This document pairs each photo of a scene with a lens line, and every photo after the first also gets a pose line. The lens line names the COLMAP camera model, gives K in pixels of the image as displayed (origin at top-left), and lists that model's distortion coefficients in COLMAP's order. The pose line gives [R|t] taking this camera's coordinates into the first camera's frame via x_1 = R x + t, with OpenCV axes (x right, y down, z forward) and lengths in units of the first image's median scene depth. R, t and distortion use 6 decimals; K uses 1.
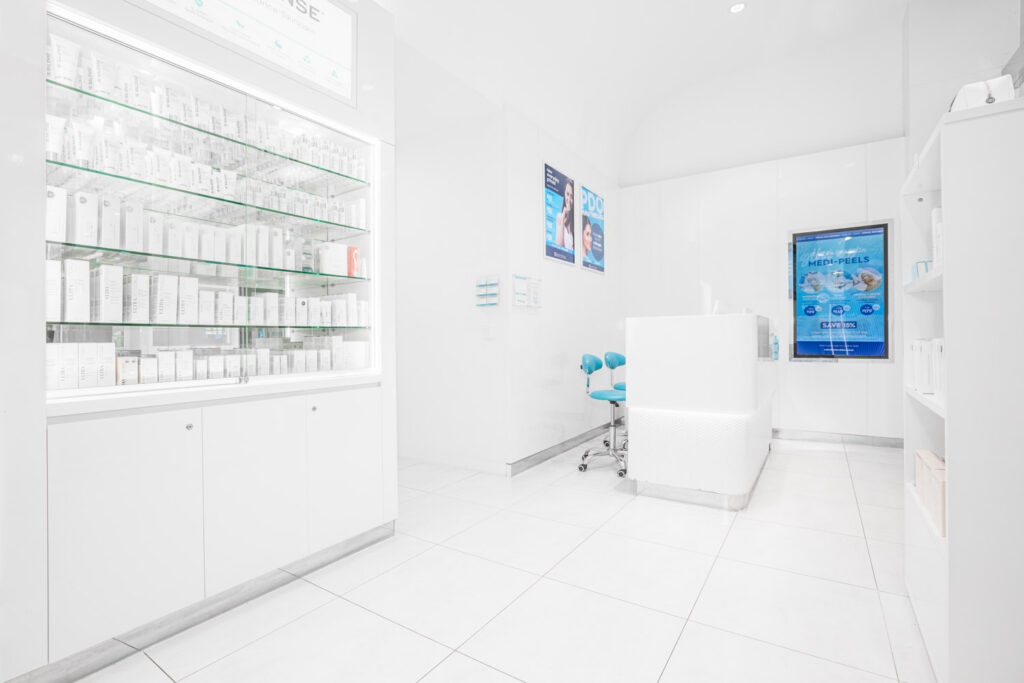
lens RADIAL K [[460.4, 0, 512.0], [0, 460.4, 341.5], [0, 0, 1]] dist [-0.030075, 0.000239]
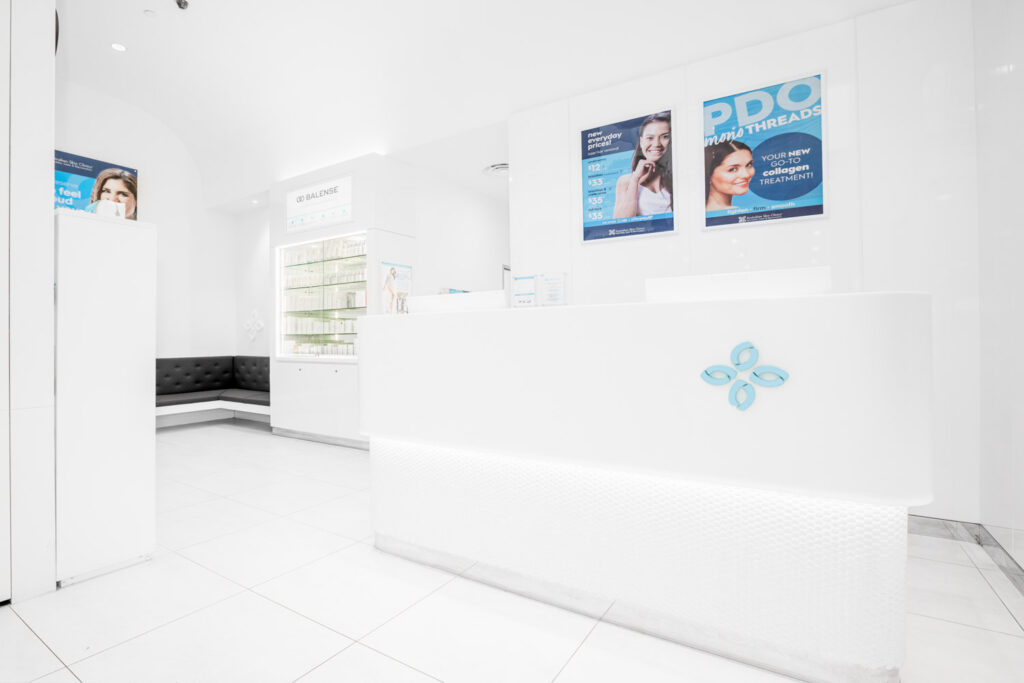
lens RADIAL K [[460.4, 0, 512.0], [0, 460.4, 341.5], [0, 0, 1]] dist [-0.030075, 0.000239]
pose [[0.101847, 0.014047, -0.994701, 0.826844], [-0.003327, 0.999900, 0.013780, -0.013379], [0.994795, 0.001906, 0.101884, 0.724805]]
